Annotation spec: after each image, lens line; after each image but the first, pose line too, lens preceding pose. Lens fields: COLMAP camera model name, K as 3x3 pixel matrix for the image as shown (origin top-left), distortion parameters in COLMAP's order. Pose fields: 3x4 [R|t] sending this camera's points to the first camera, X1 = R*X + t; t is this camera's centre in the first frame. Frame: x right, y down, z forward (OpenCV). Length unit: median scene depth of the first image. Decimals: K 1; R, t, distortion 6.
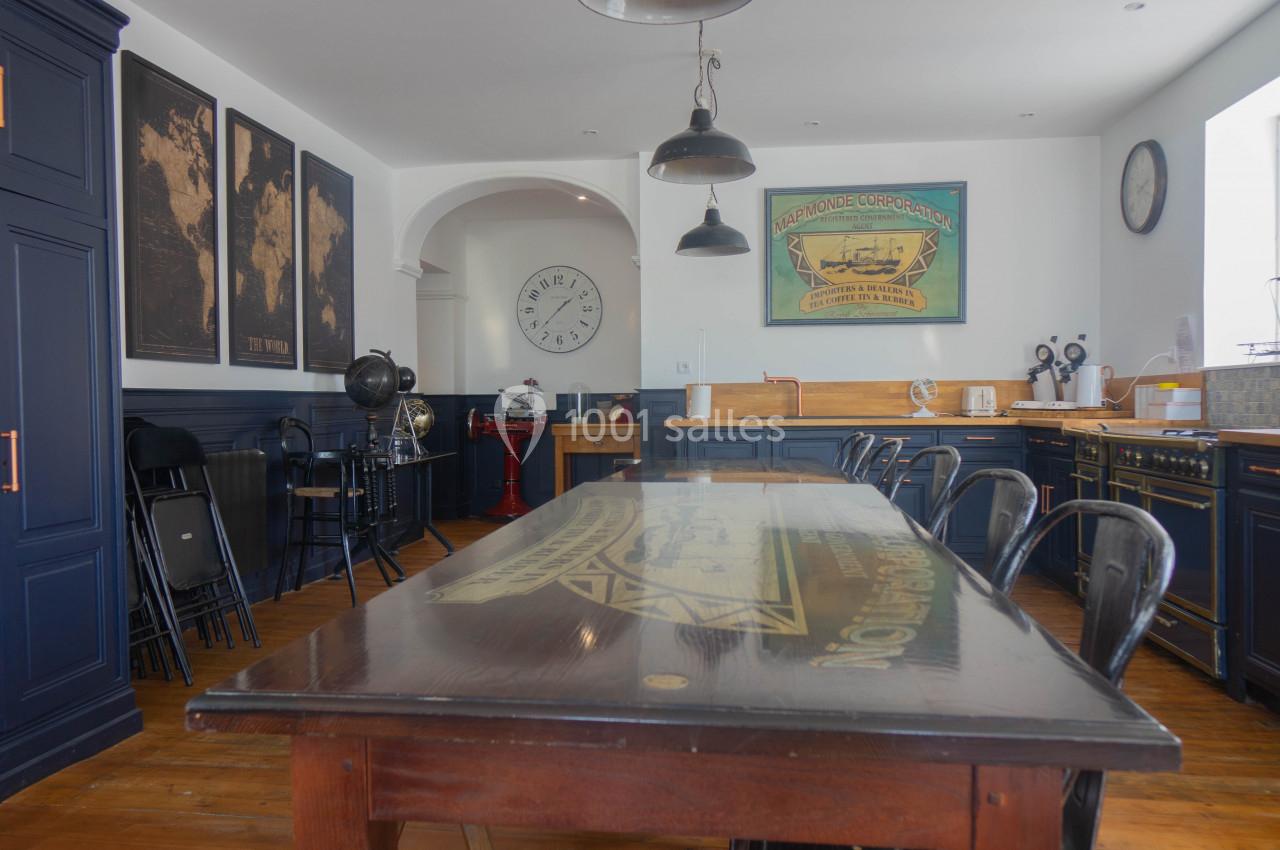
lens RADIAL K [[907.3, 0, 640.0], [0, 907.3, 425.0], [0, 0, 1]] dist [0.017150, -0.057525]
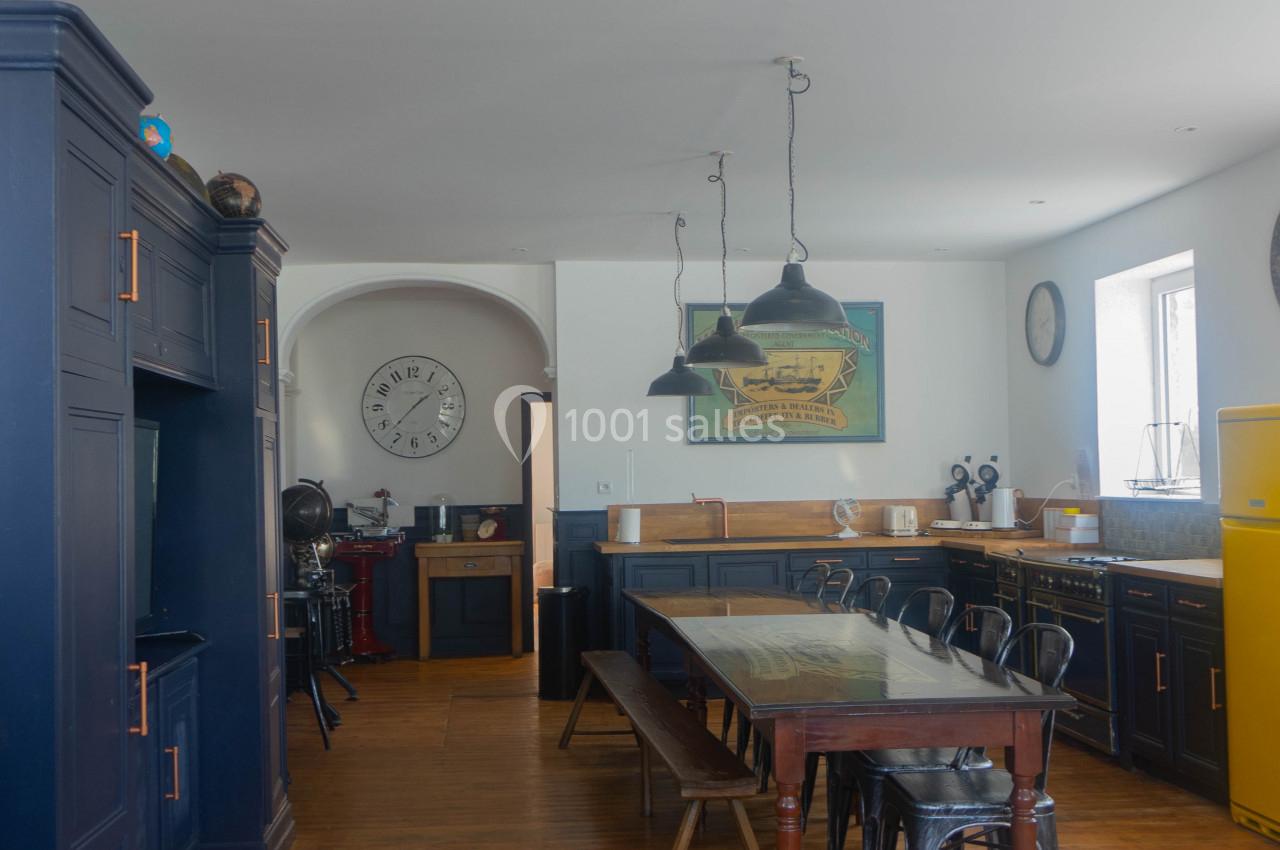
lens RADIAL K [[1360.0, 0, 640.0], [0, 1360.0, 425.0], [0, 0, 1]] dist [0.094136, -0.593644]
pose [[0.975945, 0.000080, 0.218017, -0.241743], [0.013976, 0.997920, -0.062929, -0.041694], [-0.217568, 0.064462, 0.973914, -0.422065]]
